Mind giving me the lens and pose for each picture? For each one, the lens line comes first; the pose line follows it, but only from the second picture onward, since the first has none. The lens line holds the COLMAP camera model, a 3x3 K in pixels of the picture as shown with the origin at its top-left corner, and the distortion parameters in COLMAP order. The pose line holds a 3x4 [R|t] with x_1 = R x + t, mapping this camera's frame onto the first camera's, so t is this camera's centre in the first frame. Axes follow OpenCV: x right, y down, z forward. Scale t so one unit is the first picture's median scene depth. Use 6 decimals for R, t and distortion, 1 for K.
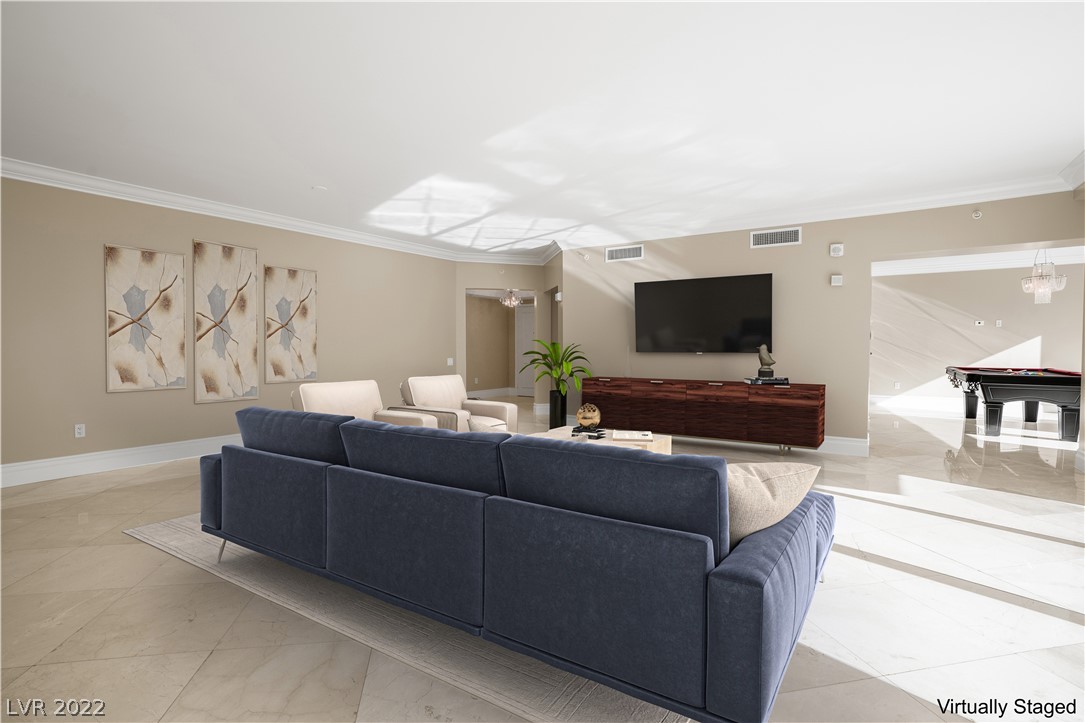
lens RADIAL K [[523.9, 0, 539.5], [0, 523.9, 362.2], [0, 0, 1]] dist [-0.070425, 0.030212]
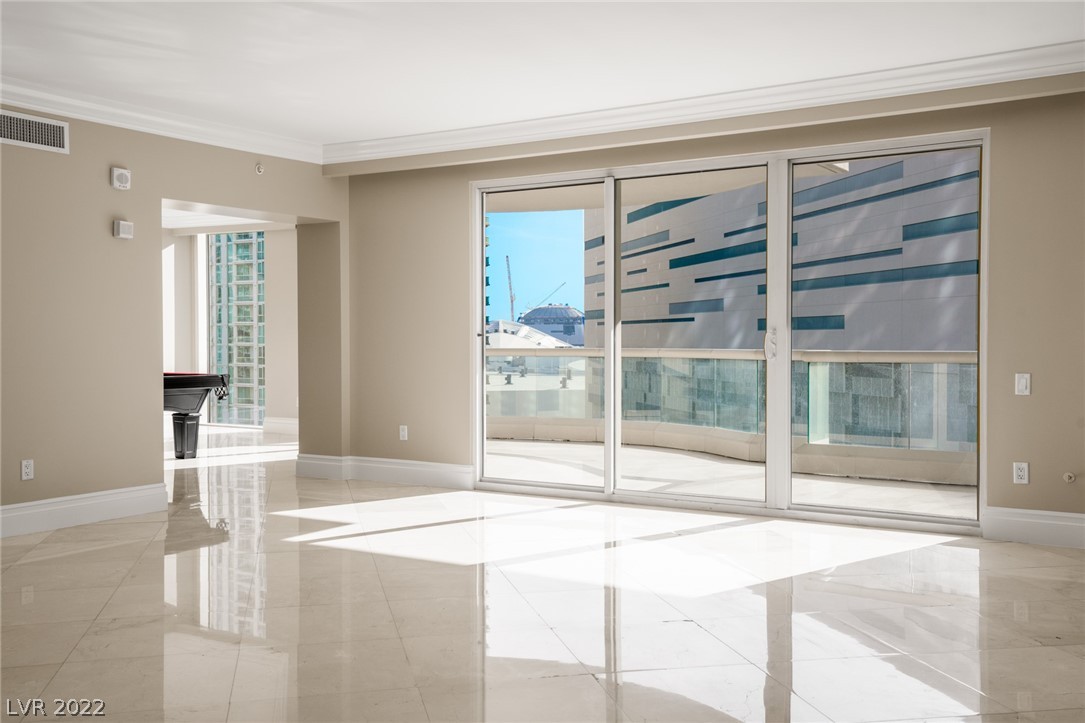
lens RADIAL K [[1053.0, 0, 542.5], [0, 1053.0, 361.5], [0, 0, 1]] dist [0.004416, 0.010765]
pose [[-0.050119, -0.022643, 0.998487, -0.624617], [0.033469, 0.999143, 0.024338, -0.016765], [-0.998182, 0.034638, -0.049318, 0.526515]]
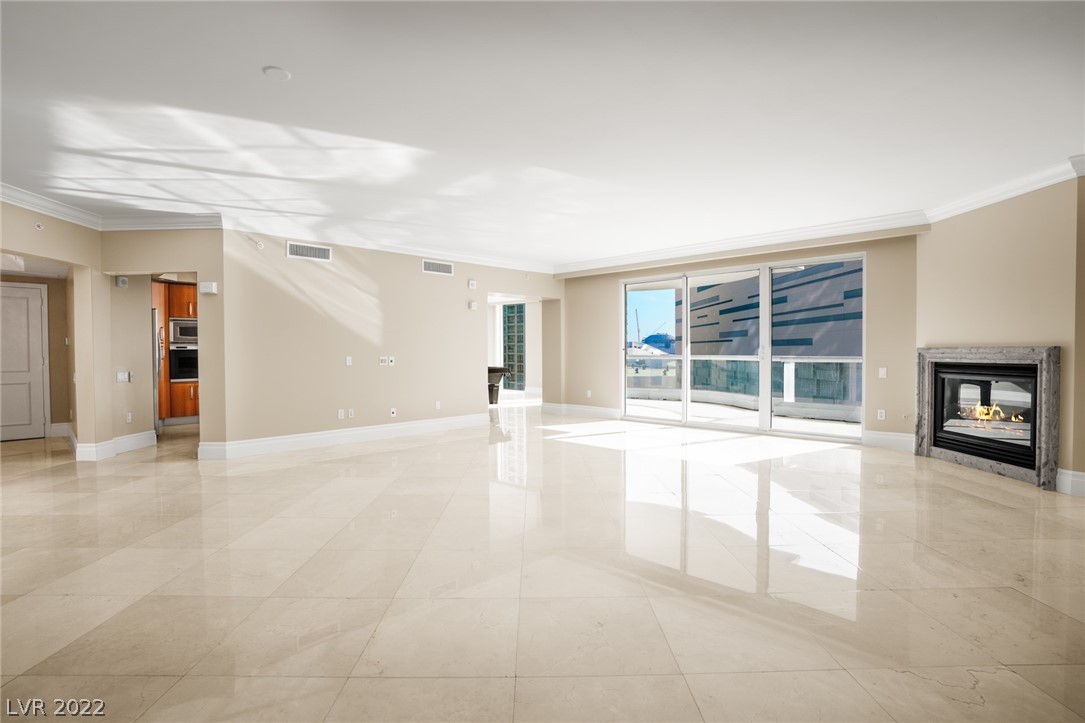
lens RADIAL K [[523.9, 0, 539.5], [0, 523.9, 362.2], [0, 0, 1]] dist [-0.070425, 0.030212]
pose [[0.165536, -0.023019, 0.985935, -0.767299], [0.035960, 0.999204, 0.017291, -0.018903], [-0.985548, 0.032592, 0.166232, 0.529336]]
